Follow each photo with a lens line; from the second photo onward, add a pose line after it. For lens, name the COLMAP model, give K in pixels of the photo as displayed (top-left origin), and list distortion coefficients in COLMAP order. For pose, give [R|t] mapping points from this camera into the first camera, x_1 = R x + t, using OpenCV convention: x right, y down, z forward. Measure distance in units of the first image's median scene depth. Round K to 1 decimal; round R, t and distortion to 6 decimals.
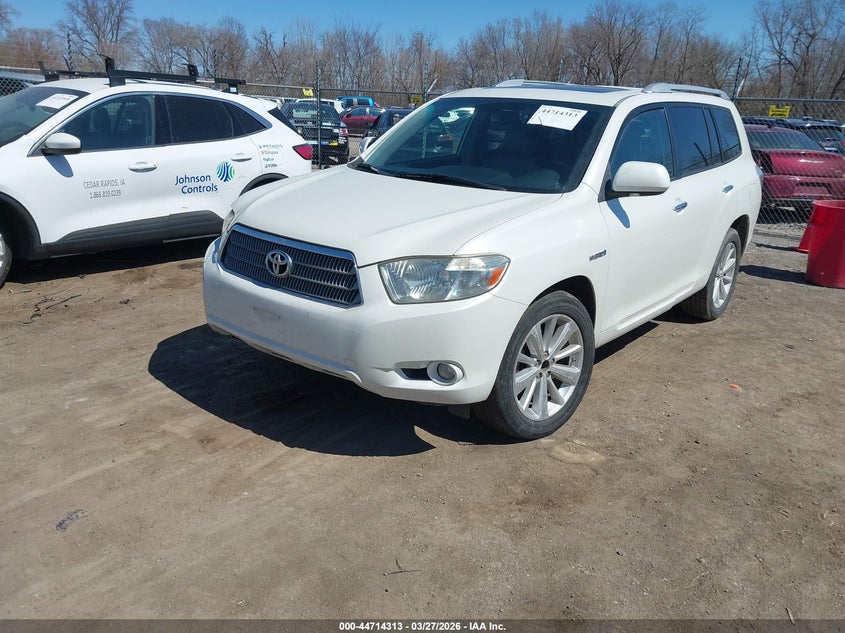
lens RADIAL K [[654.8, 0, 418.5], [0, 654.8, 317.1], [0, 0, 1]] dist [0.001173, 0.002207]
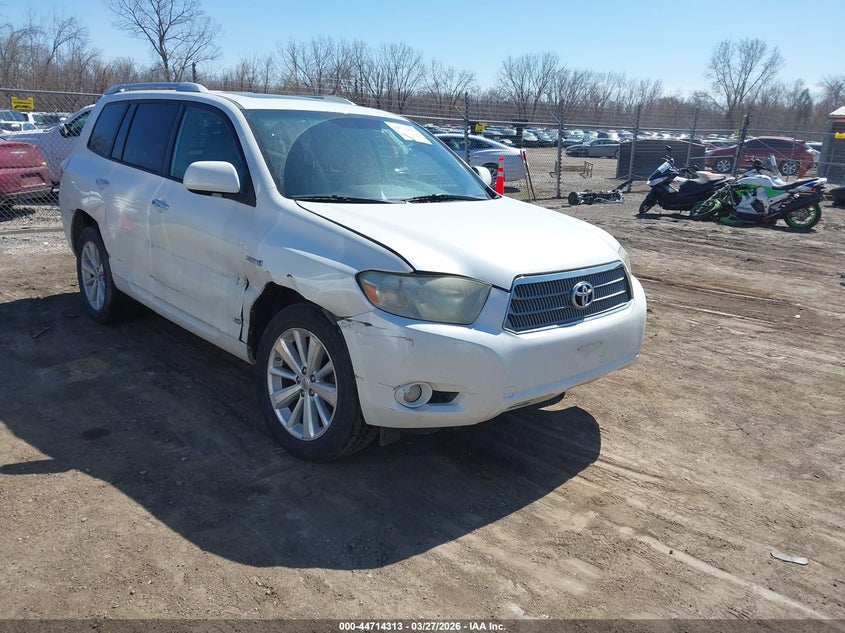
lens RADIAL K [[654.8, 0, 418.5], [0, 654.8, 317.1], [0, 0, 1]] dist [0.001173, 0.002207]
pose [[0.174448, -0.313934, 0.933281, -0.986987], [0.282798, 0.923857, 0.257903, -0.313115], [-0.943183, 0.218939, 0.249944, 0.816673]]
